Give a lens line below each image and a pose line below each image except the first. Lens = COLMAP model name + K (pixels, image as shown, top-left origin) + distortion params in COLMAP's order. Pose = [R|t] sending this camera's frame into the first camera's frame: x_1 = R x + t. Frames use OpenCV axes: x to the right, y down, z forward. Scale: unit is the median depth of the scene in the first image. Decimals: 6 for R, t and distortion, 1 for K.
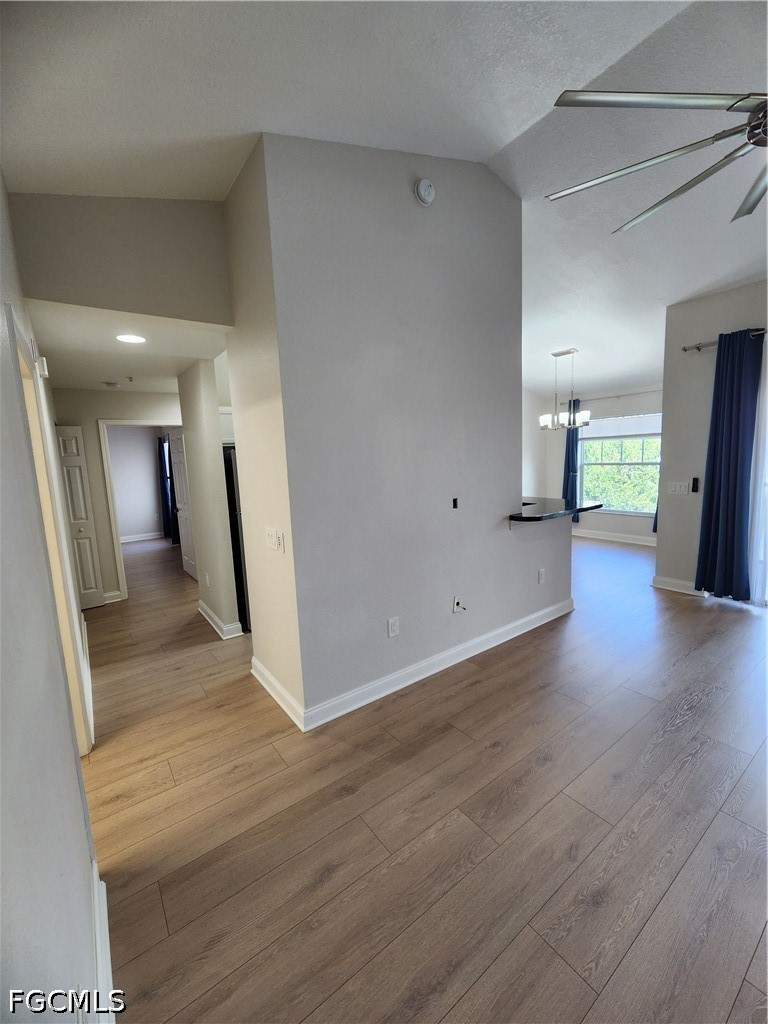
lens RADIAL K [[422.8, 0, 382.8], [0, 422.8, 511.7], [0, 0, 1]] dist [-0.000367, 0.000481]
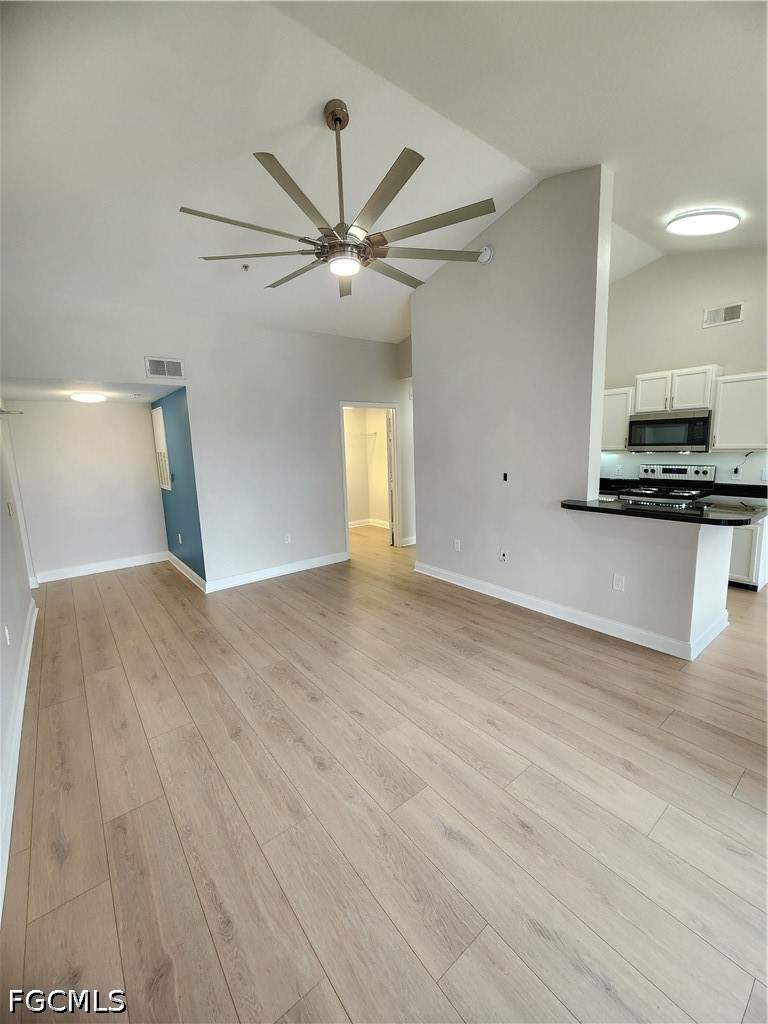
lens RADIAL K [[422.8, 0, 388.9], [0, 422.8, 508.9], [0, 0, 1]] dist [-0.000367, 0.000481]
pose [[0.041578, 0.200960, -0.978717, 0.825373], [-0.102927, 0.975214, 0.195868, -0.080742], [0.993820, 0.092592, 0.061231, 0.329039]]
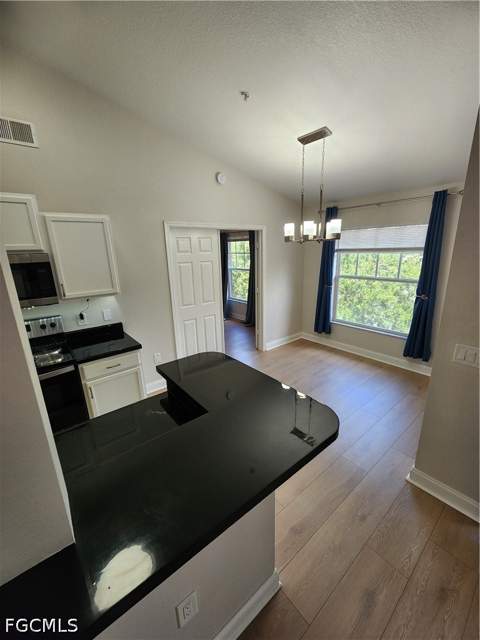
lens RADIAL K [[264.3, 0, 241.0], [0, 264.3, 320.4], [0, 0, 1]] dist [-0.000367, 0.000481]
pose [[0.998099, -0.001213, 0.061621, 0.287667], [-0.006964, 0.991186, 0.132297, -0.123898], [-0.061238, -0.132475, 0.989293, 0.537060]]
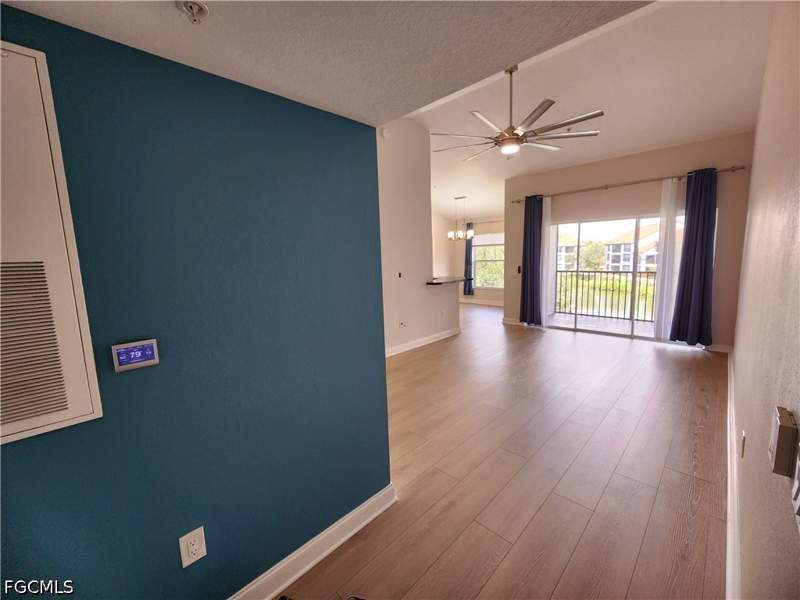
lens RADIAL K [[330.3, 0, 403.1], [0, 330.3, 298.9], [0, 0, 1]] dist [-0.000367, 0.000481]
pose [[0.985363, -0.008511, 0.170258, -0.053028], [0.009556, 0.999940, -0.005318, 0.061086], [-0.170203, 0.006867, 0.985385, -0.349660]]
